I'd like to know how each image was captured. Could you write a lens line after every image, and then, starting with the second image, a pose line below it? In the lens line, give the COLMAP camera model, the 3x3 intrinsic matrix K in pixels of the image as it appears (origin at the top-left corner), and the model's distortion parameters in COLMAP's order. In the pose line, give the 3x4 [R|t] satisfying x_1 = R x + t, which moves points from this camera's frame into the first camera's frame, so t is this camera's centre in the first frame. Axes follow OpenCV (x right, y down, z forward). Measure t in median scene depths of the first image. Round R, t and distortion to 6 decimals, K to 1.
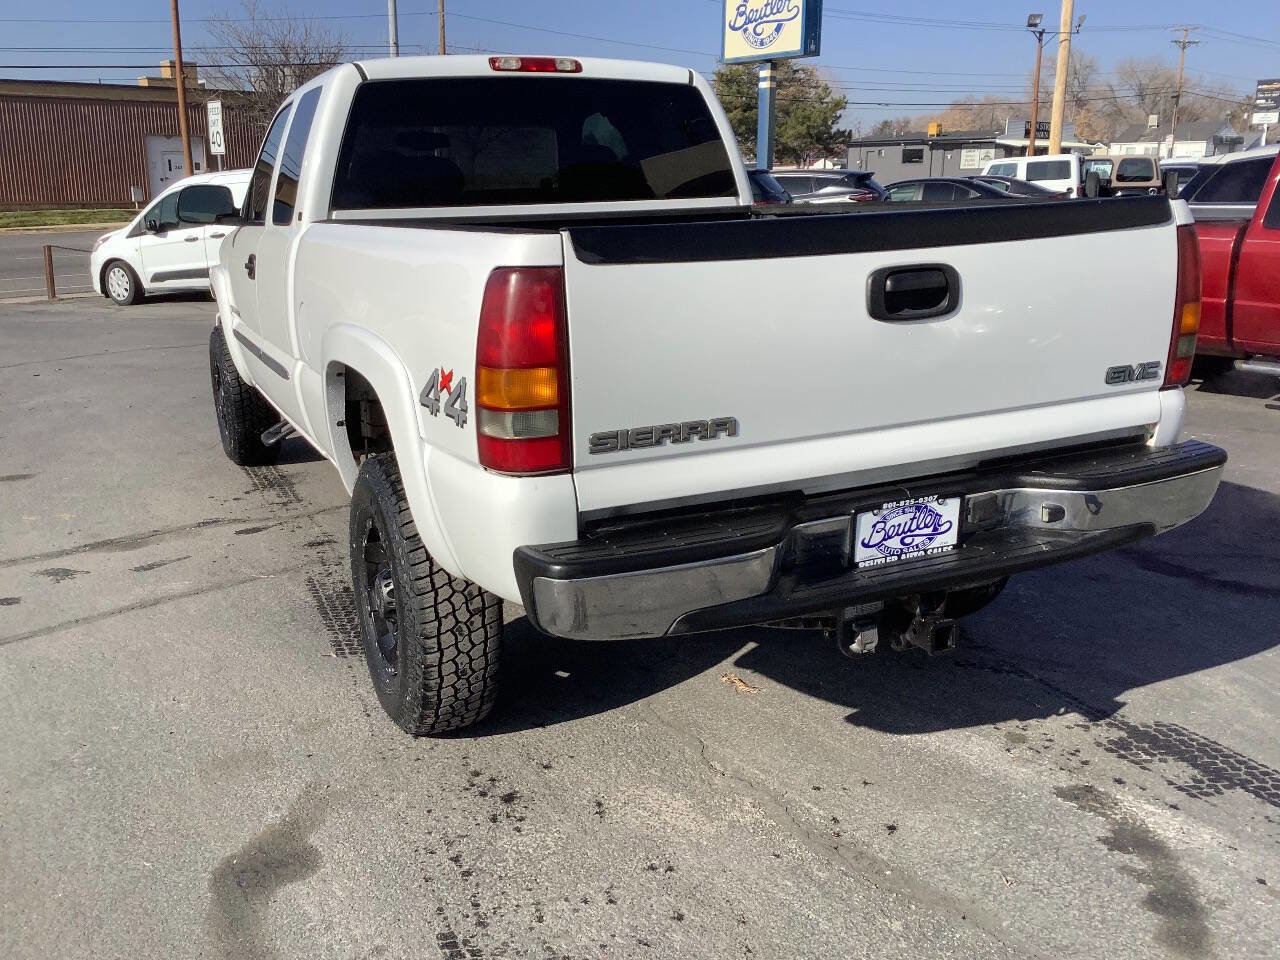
lens RADIAL K [[1153.1, 0, 634.2], [0, 1153.1, 475.8], [0, 0, 1]] dist [0.110605, -0.189164]
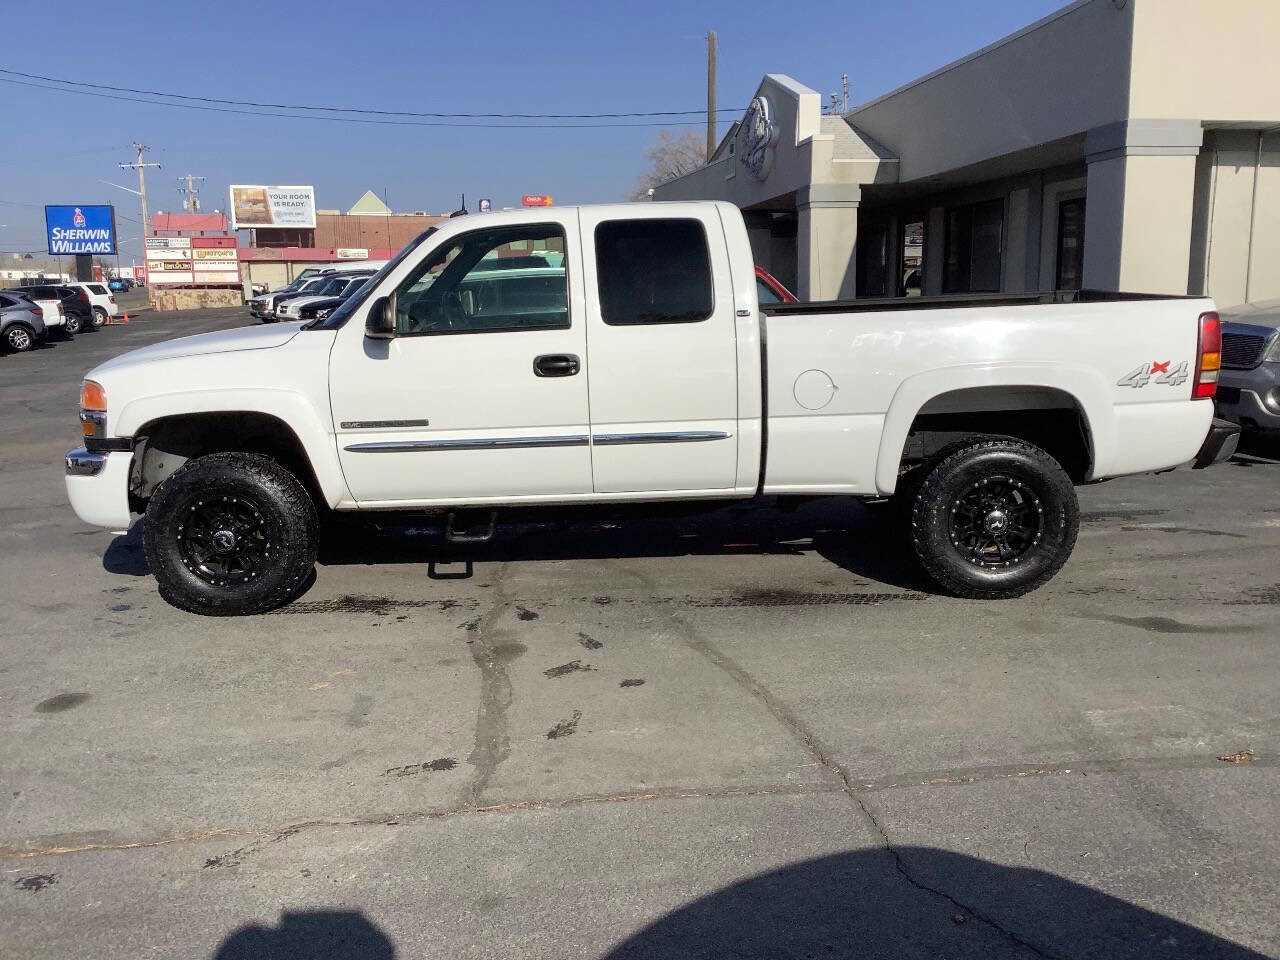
lens RADIAL K [[1153.1, 0, 634.2], [0, 1153.1, 475.8], [0, 0, 1]] dist [0.110605, -0.189164]
pose [[0.436457, -0.142346, 0.888393, -2.179176], [0.235819, 0.970985, 0.039724, -0.172852], [-0.868271, 0.192162, 0.457361, 0.747825]]
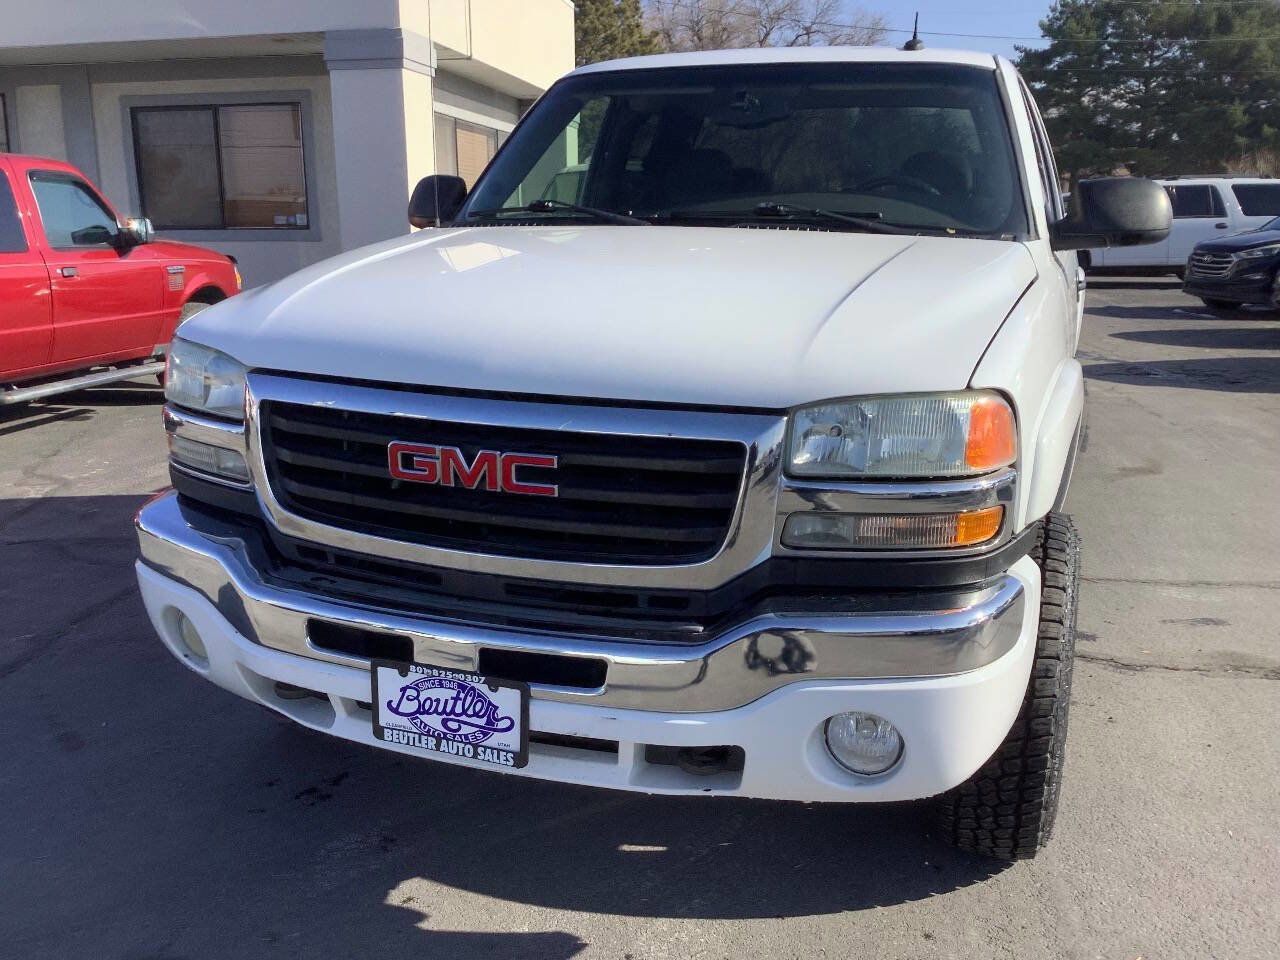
lens RADIAL K [[1159.9, 0, 637.4], [0, 1159.9, 476.4], [0, 0, 1]] dist [0.111718, -0.172253]
pose [[-0.698771, -0.146734, 0.700135, -1.181275], [0.184115, 0.908872, 0.374237, -0.706069], [-0.691246, 0.390412, -0.608077, 2.952236]]
